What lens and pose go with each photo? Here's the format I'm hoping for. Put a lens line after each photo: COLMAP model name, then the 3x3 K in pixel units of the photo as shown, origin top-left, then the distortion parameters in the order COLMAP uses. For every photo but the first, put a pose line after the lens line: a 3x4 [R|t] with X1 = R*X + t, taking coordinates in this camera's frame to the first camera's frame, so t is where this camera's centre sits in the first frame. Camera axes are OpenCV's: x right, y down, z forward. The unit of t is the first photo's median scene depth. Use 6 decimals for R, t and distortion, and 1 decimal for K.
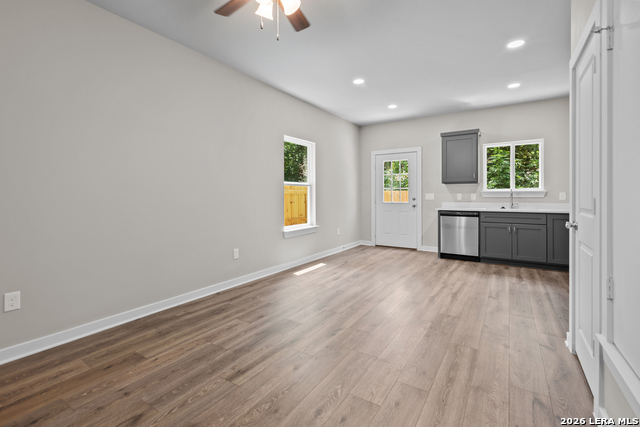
lens RADIAL K [[295.4, 0, 314.9], [0, 295.4, 195.0], [0, 0, 1]] dist [0.006048, 0.000536]
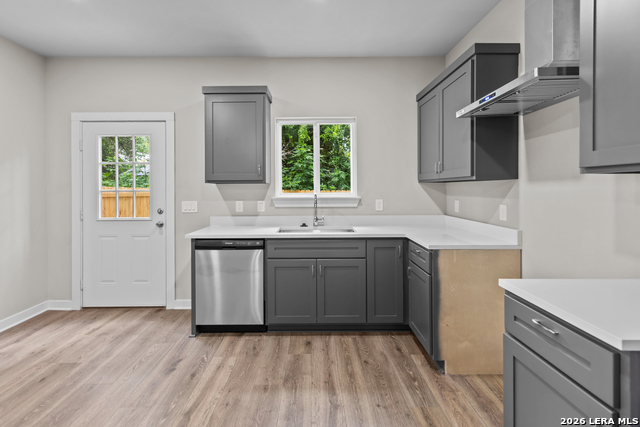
lens RADIAL K [[295.4, 0, 313.8], [0, 295.4, 190.4], [0, 0, 1]] dist [0.006048, 0.000536]
pose [[0.834818, -0.004436, 0.550507, 0.303870], [0.002514, 0.999988, 0.004246, -0.027925], [-0.550520, -0.002161, 0.834819, 0.460987]]
